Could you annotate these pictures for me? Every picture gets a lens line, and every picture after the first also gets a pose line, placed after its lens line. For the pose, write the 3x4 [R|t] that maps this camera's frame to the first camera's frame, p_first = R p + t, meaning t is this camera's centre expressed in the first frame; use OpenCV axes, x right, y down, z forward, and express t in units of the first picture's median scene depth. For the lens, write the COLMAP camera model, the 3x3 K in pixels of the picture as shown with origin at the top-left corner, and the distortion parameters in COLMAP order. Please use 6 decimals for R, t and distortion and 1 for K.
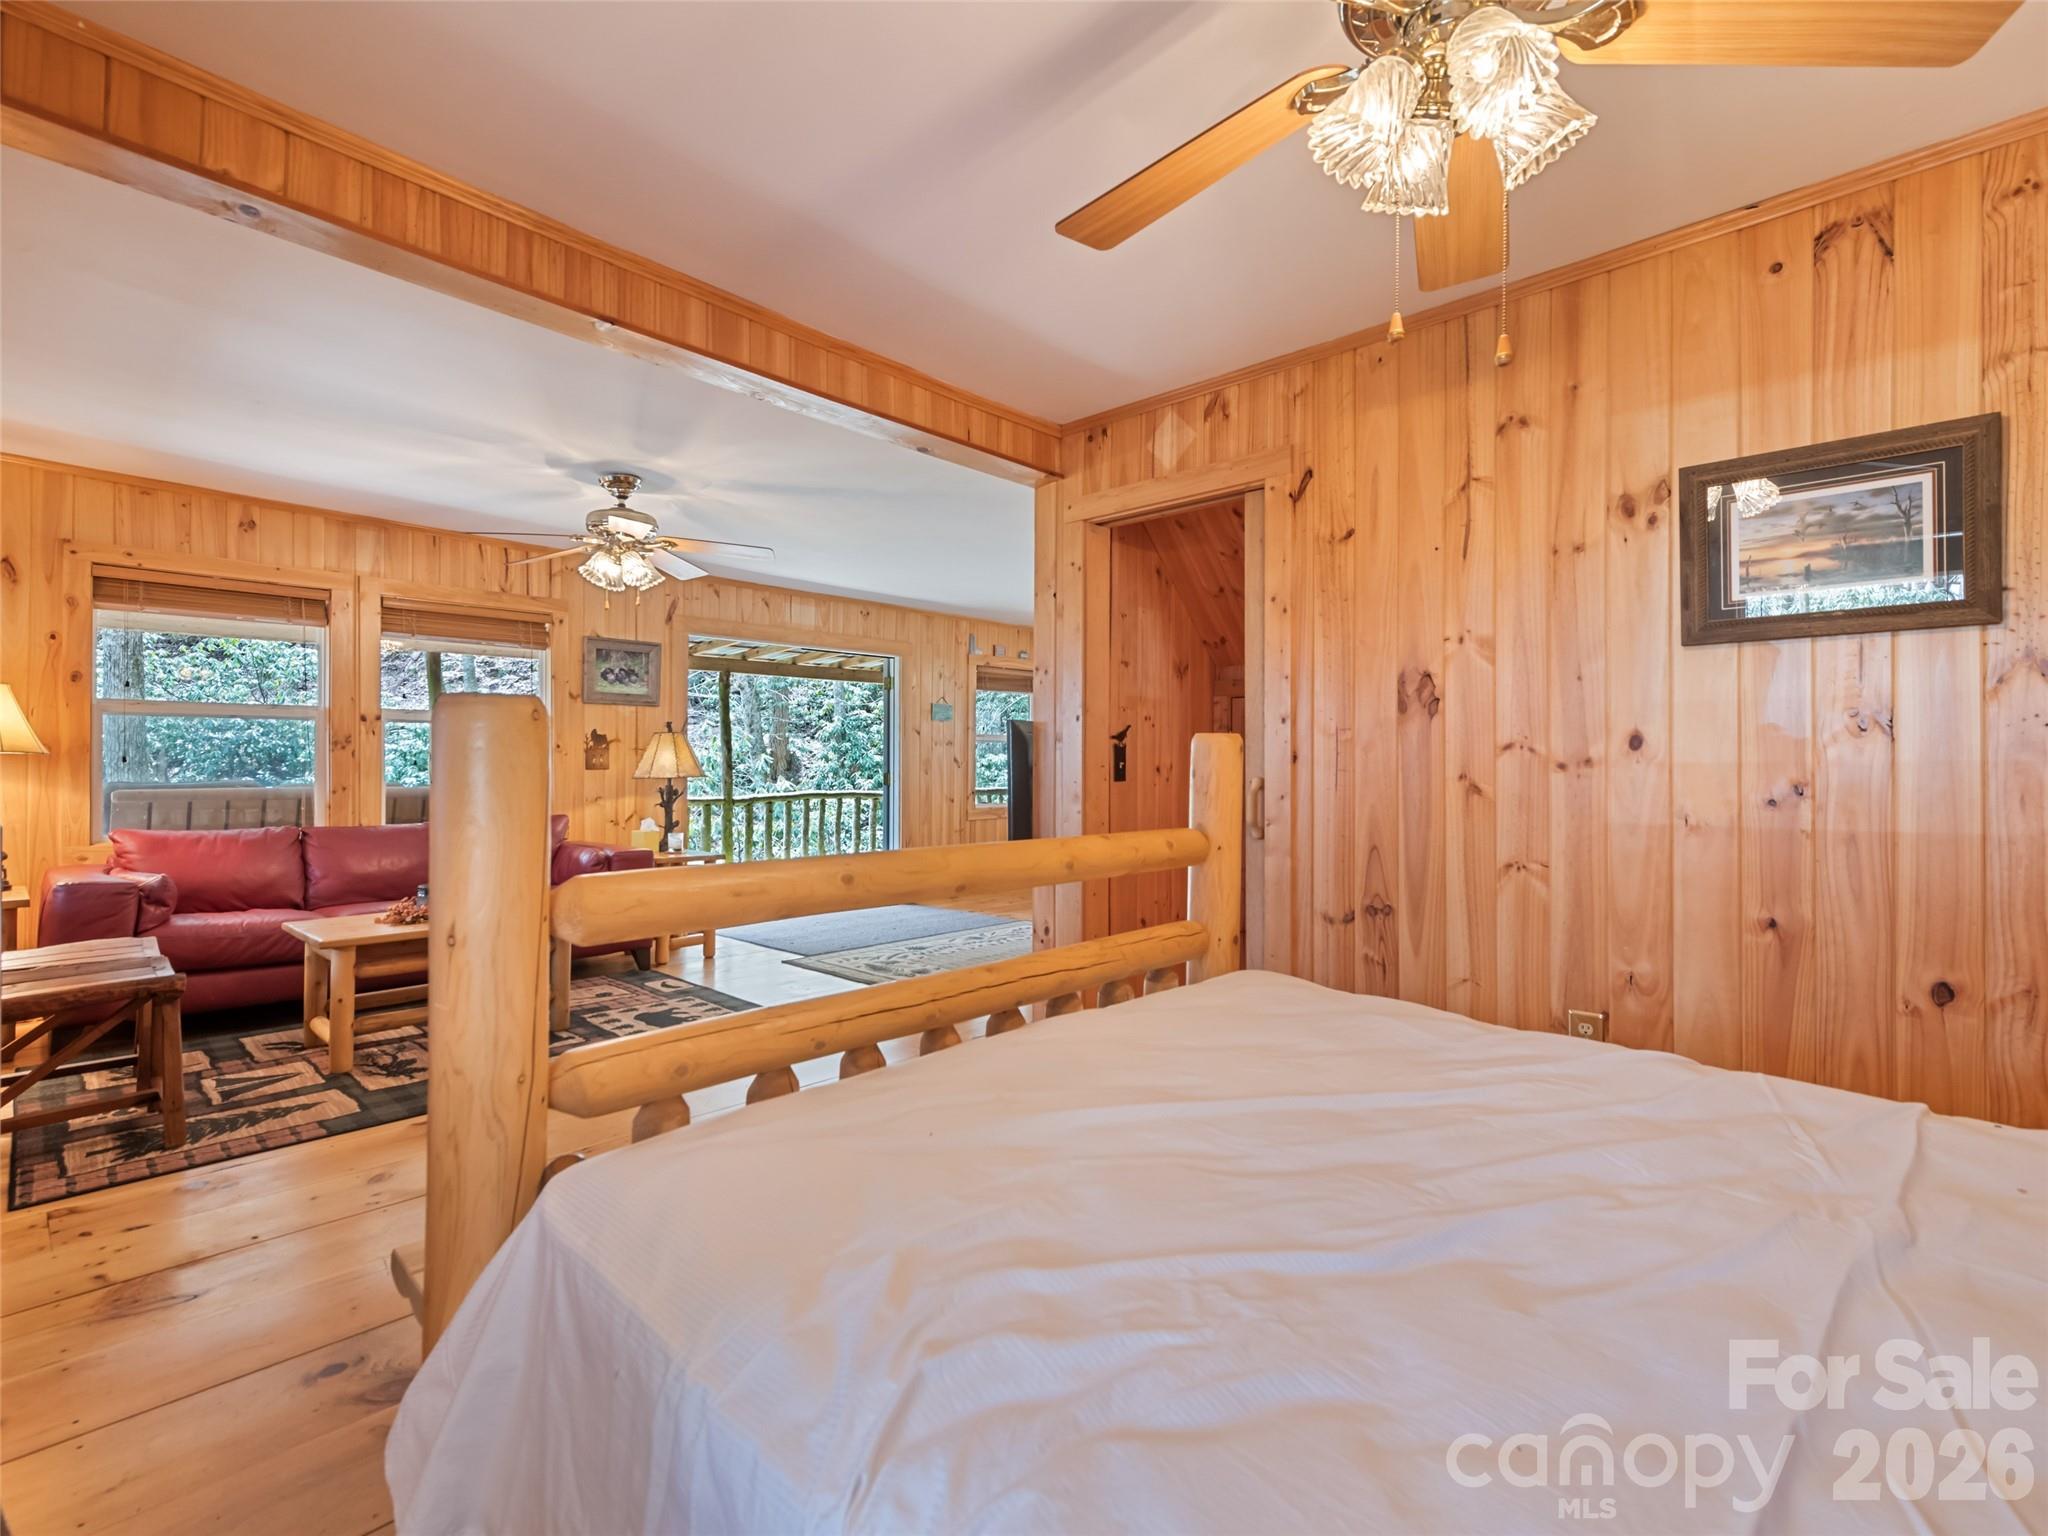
lens RADIAL K [[955.0, 0, 1018.5], [0, 955.0, 750.4], [0, 0, 1]] dist [0.020798, -0.007130]
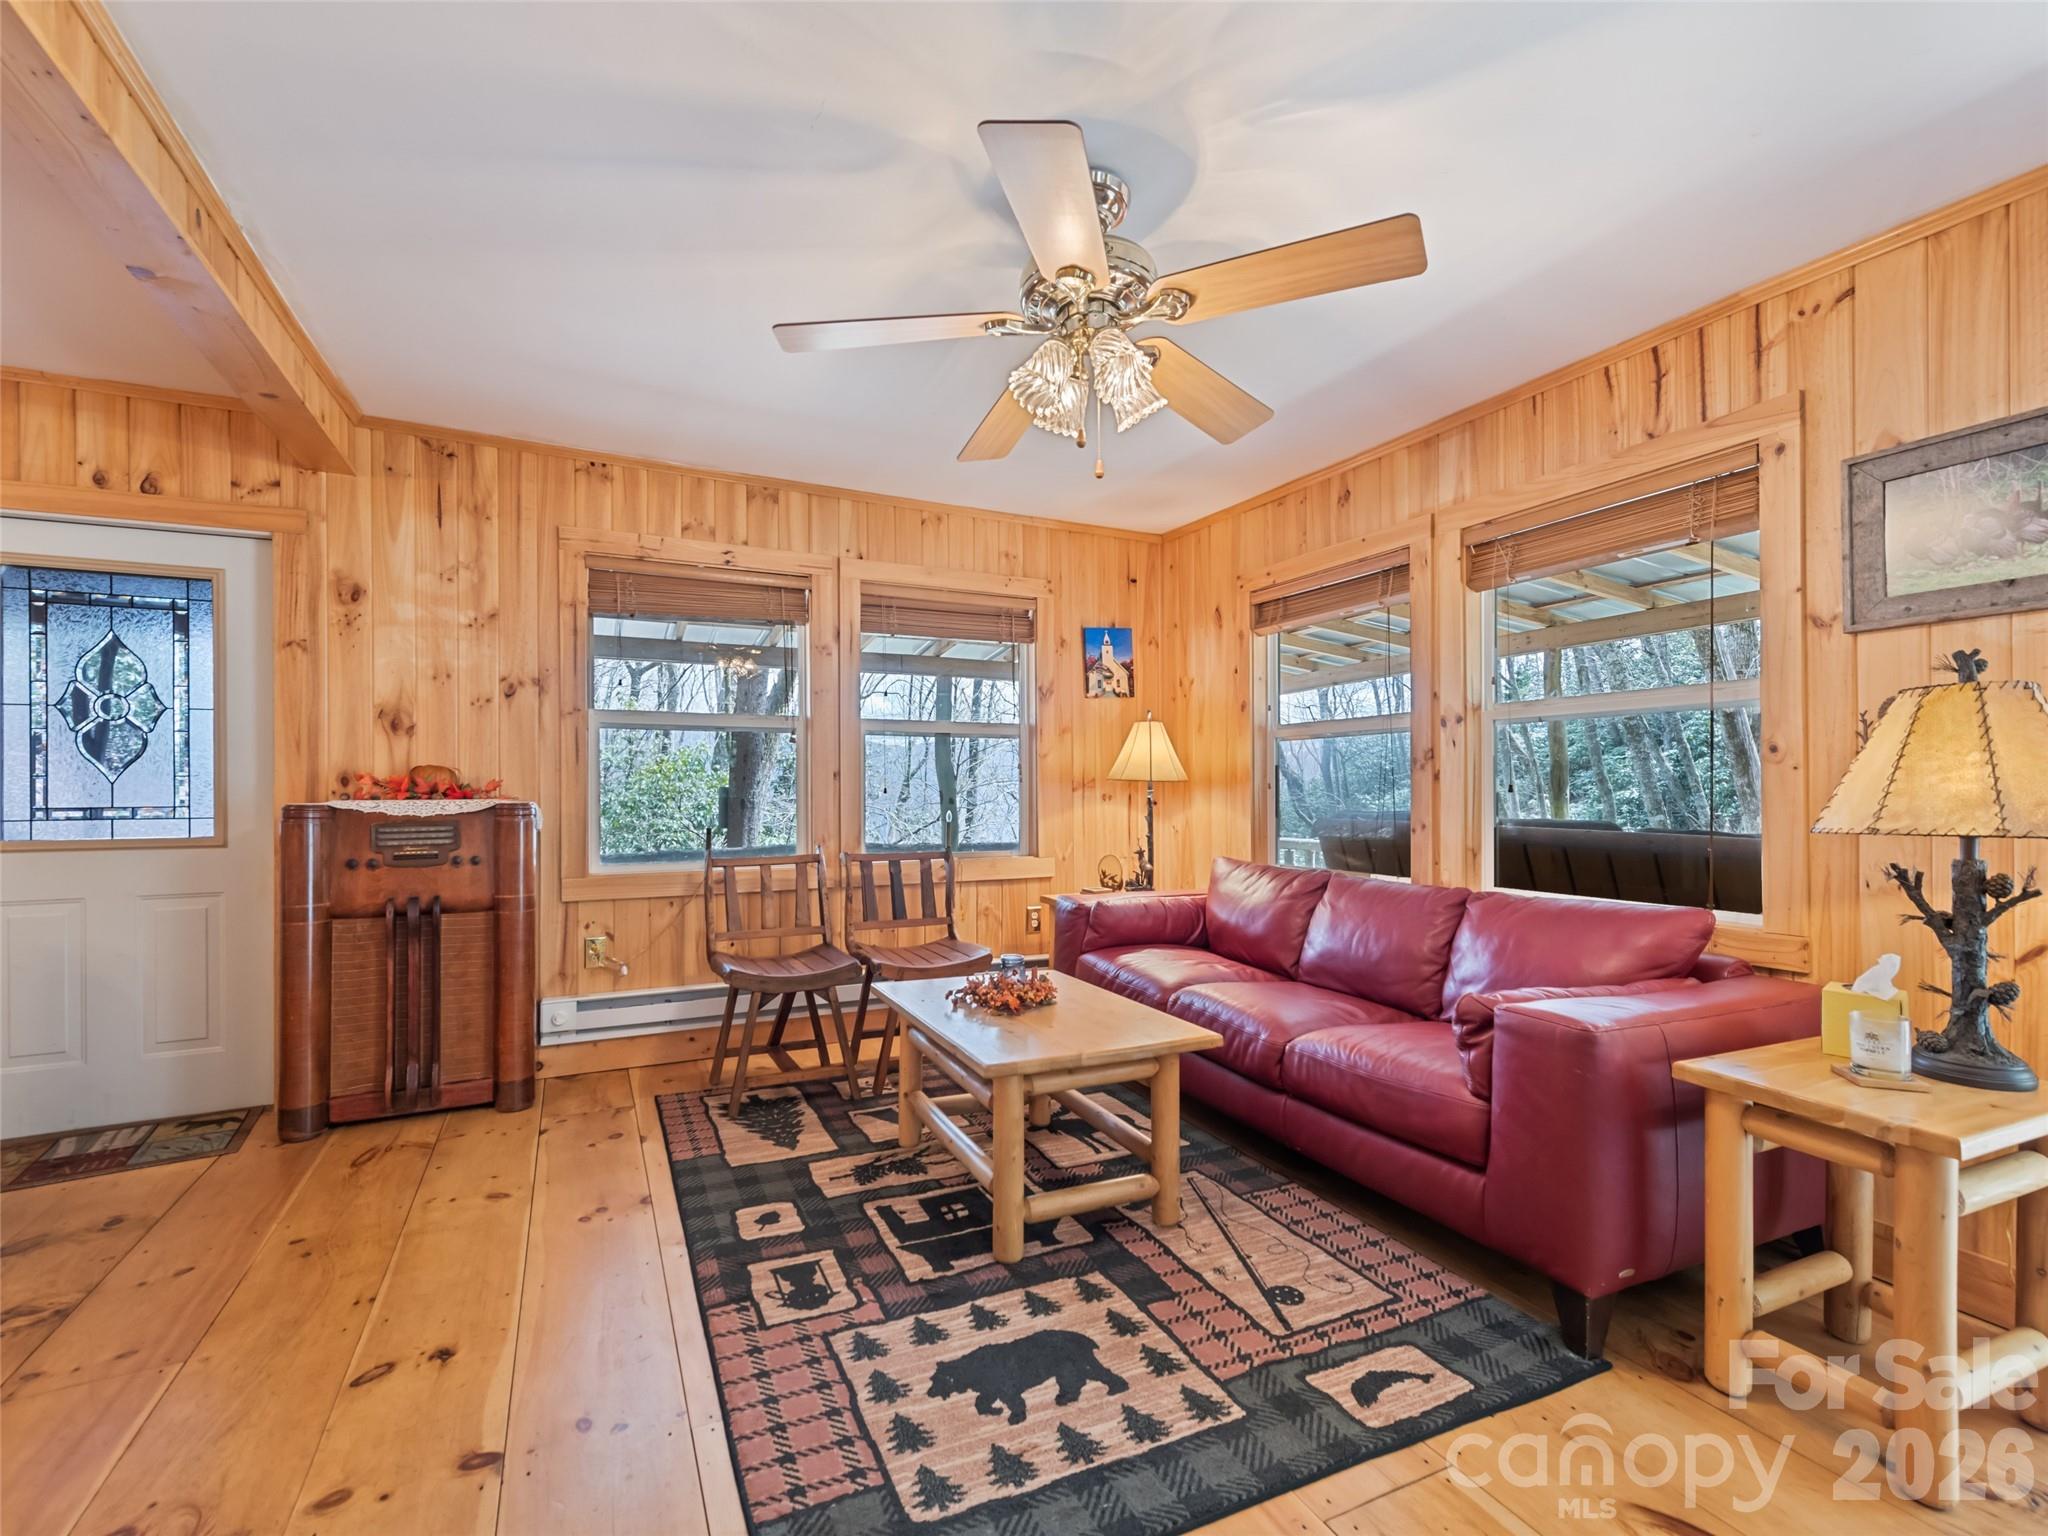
lens RADIAL K [[914.1, 0, 1019.0], [0, 914.1, 792.9], [0, 0, 1]] dist [0.020486, -0.007142]
pose [[-0.363588, 0.000147, -0.931560, 0.021211], [0.011693, 0.999922, -0.004407, 0.014499], [0.931486, -0.012495, -0.363562, 0.961489]]
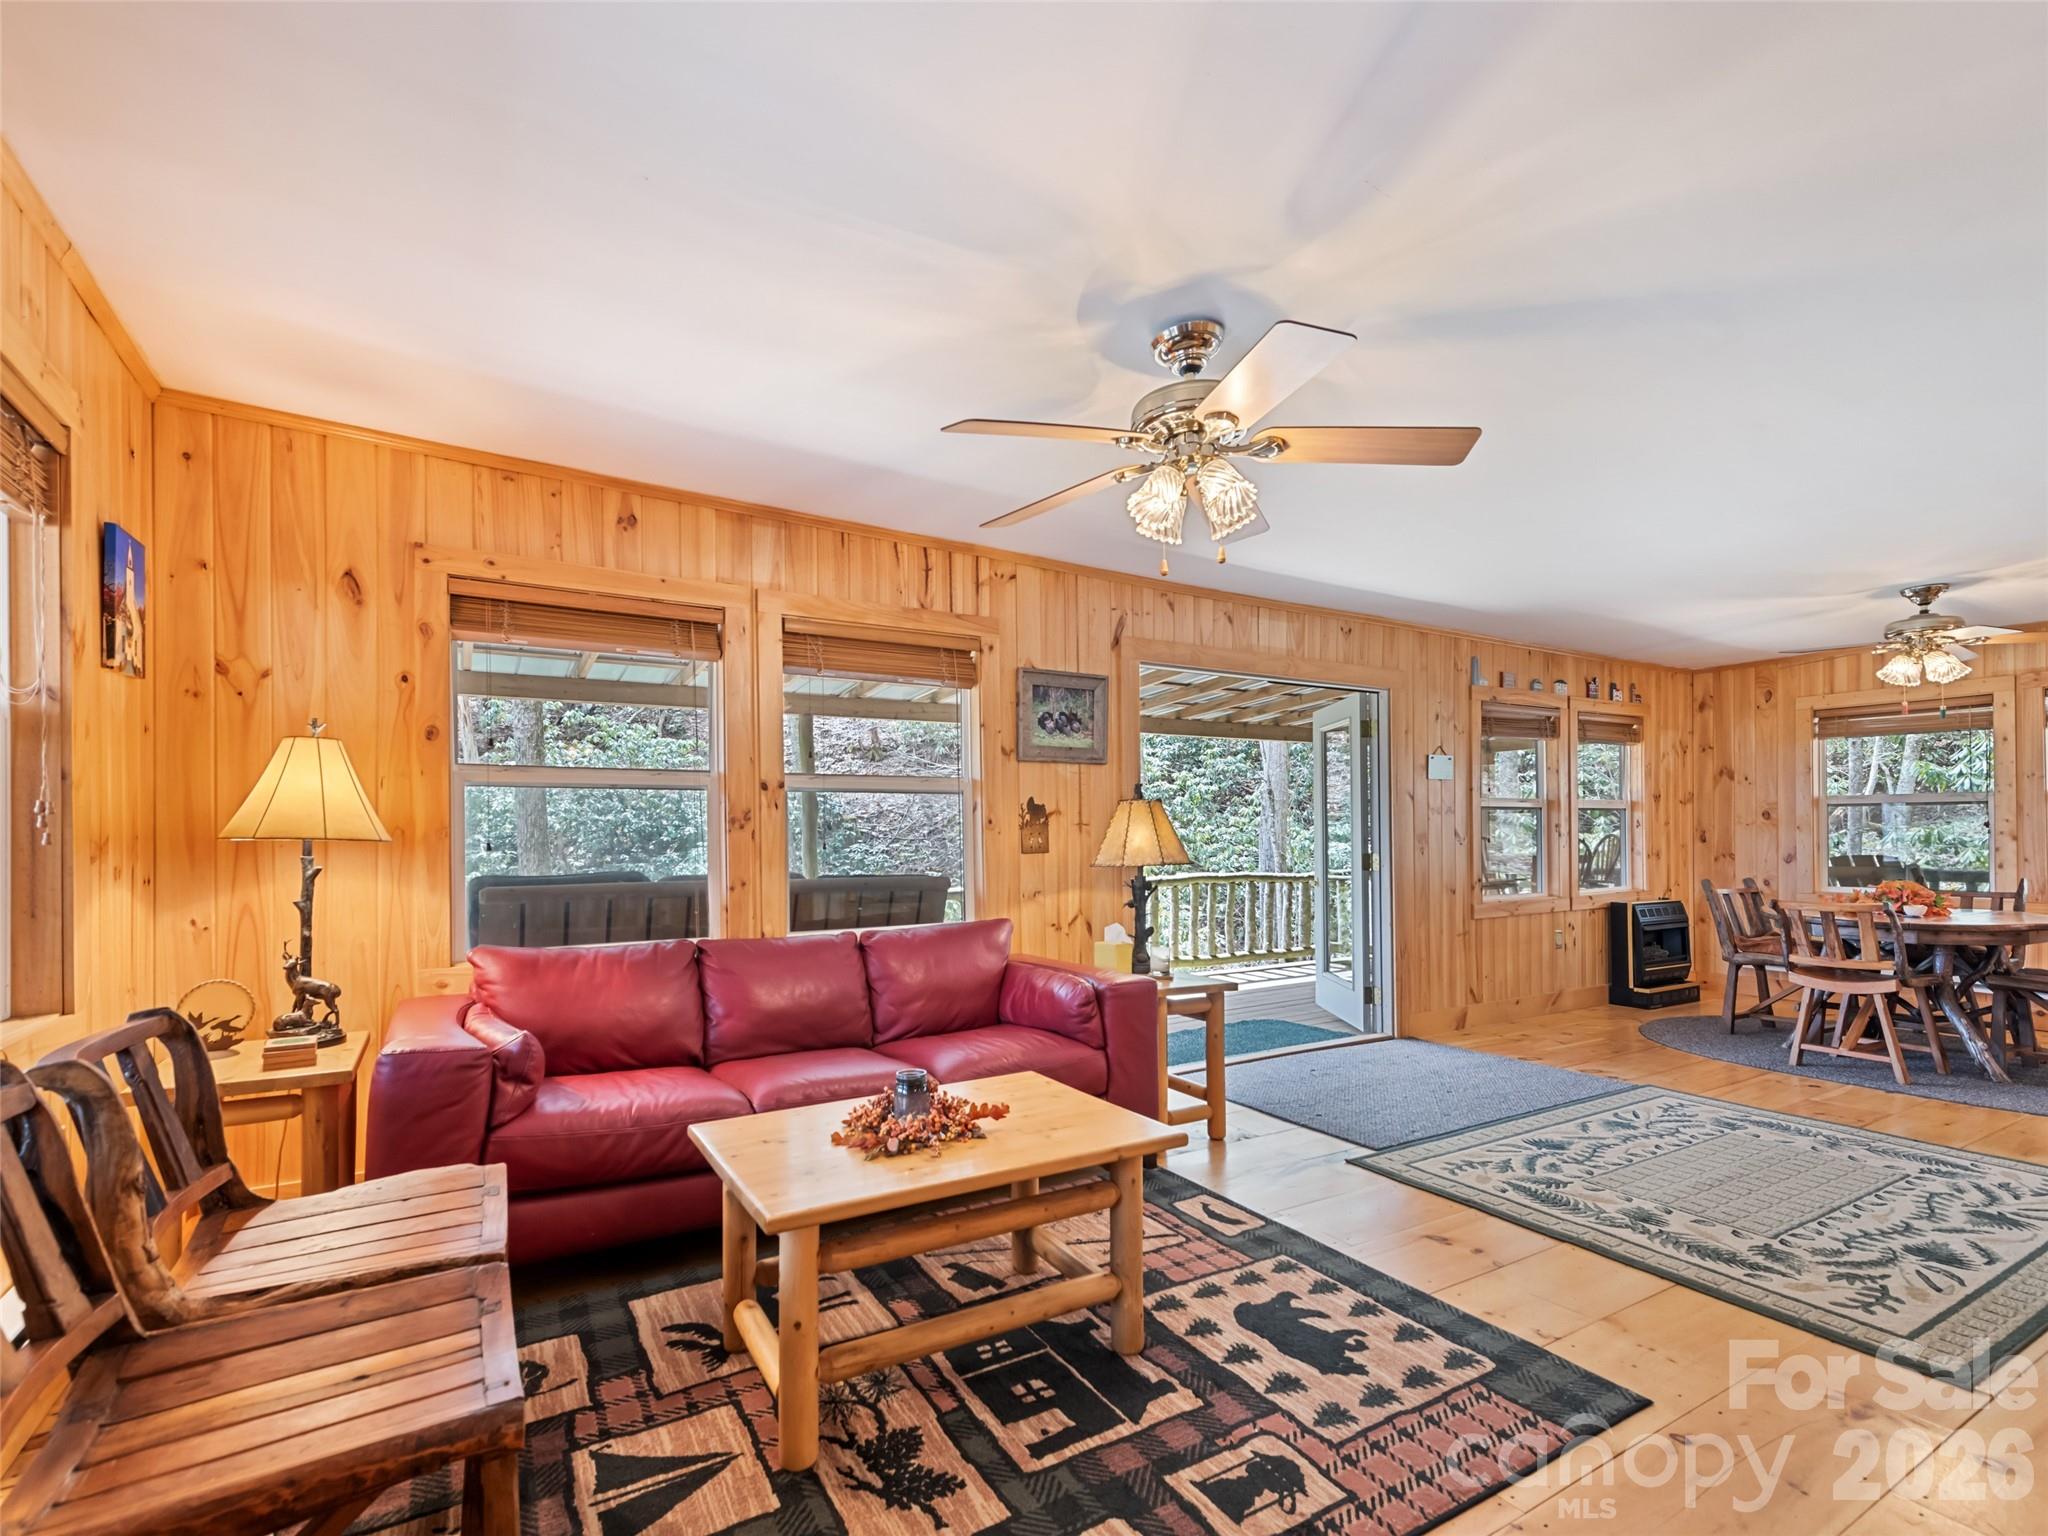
lens RADIAL K [[932.6, 0, 1004.7], [0, 932.6, 823.3], [0, 0, 1]] dist [0.019065, -0.006068]
pose [[0.959321, -0.013169, -0.282012, -0.312019], [0.013062, 0.999912, -0.002259, -0.001549], [0.282017, -0.001516, 0.959408, 0.381375]]
